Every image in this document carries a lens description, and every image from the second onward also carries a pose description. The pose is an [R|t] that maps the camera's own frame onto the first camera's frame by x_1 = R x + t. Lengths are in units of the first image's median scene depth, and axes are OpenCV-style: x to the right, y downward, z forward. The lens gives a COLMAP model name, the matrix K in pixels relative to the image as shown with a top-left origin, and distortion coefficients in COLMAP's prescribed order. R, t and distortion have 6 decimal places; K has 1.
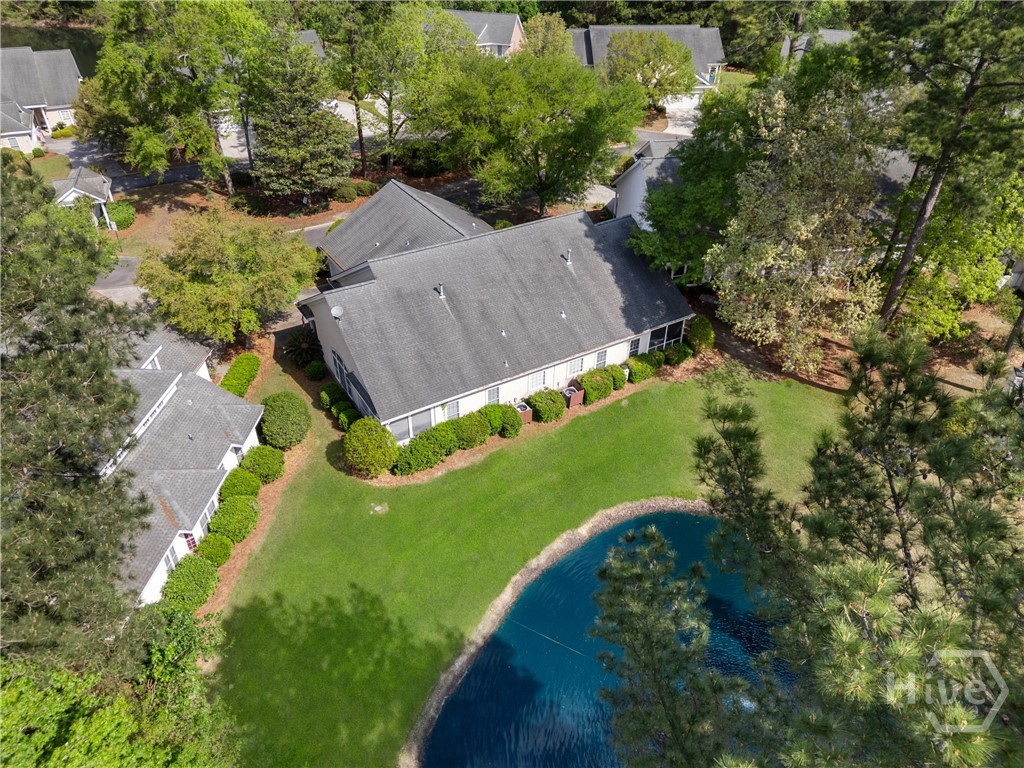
lens RADIAL K [[713.7, 0, 512.0], [0, 713.7, 384.0], [0, 0, 1]] dist [0.074962, -0.028069]
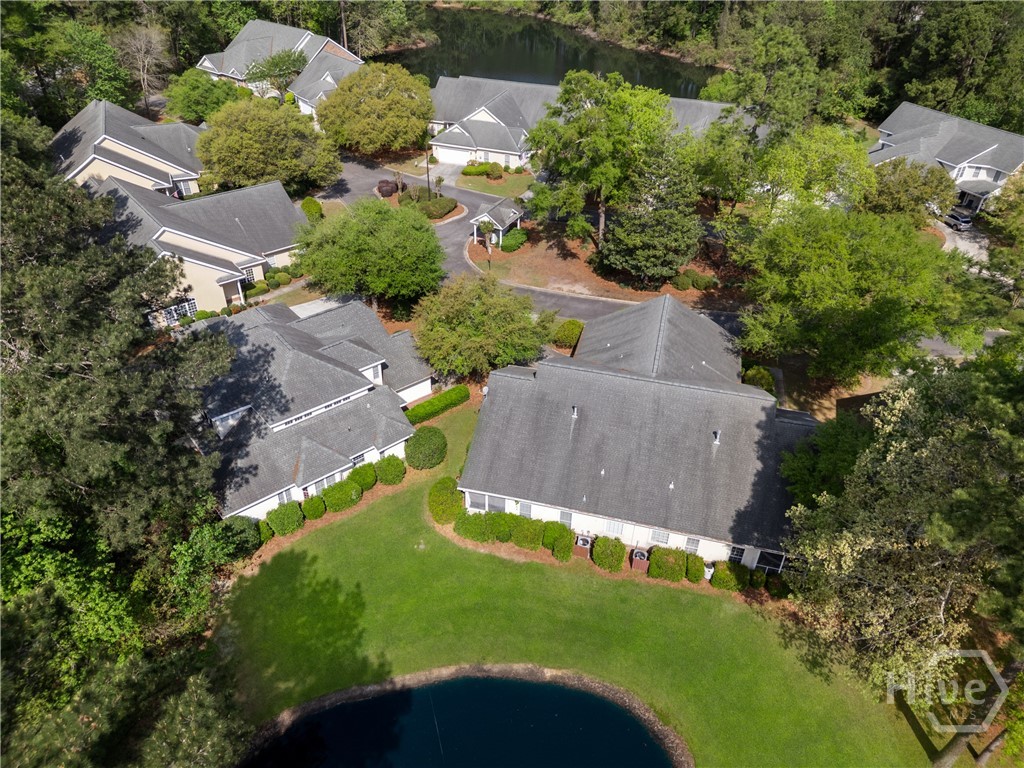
lens RADIAL K [[724.7, 0, 511.2], [0, 724.7, 389.9], [0, 0, 1]] dist [0.158002, -0.160925]
pose [[0.695790, 0.429304, -0.575825, 0.482787], [-0.431833, 0.890668, 0.142234, -0.284755], [0.573930, 0.149695, 0.805106, 0.017379]]
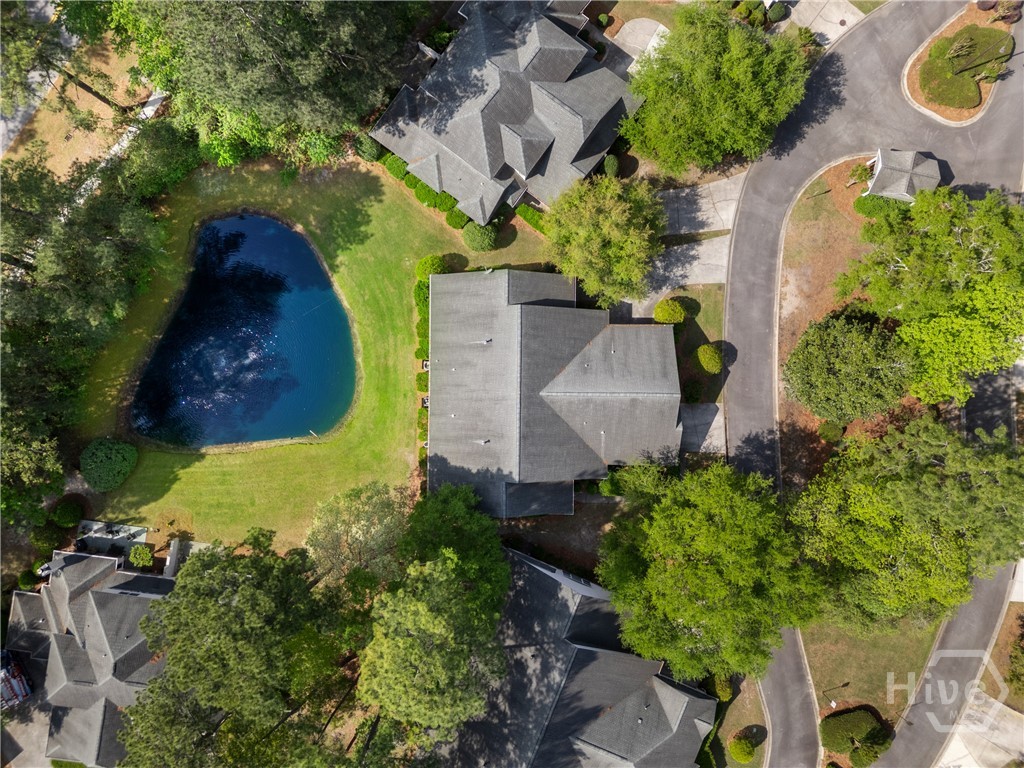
lens RADIAL K [[724.7, 0, 511.2], [0, 724.7, 389.9], [0, 0, 1]] dist [0.158002, -0.160925]
pose [[-0.532912, 0.846129, -0.008387, -0.027049], [-0.490998, -0.301140, 0.817457, -1.480455], [0.689148, 0.439751, 0.575929, 0.192631]]
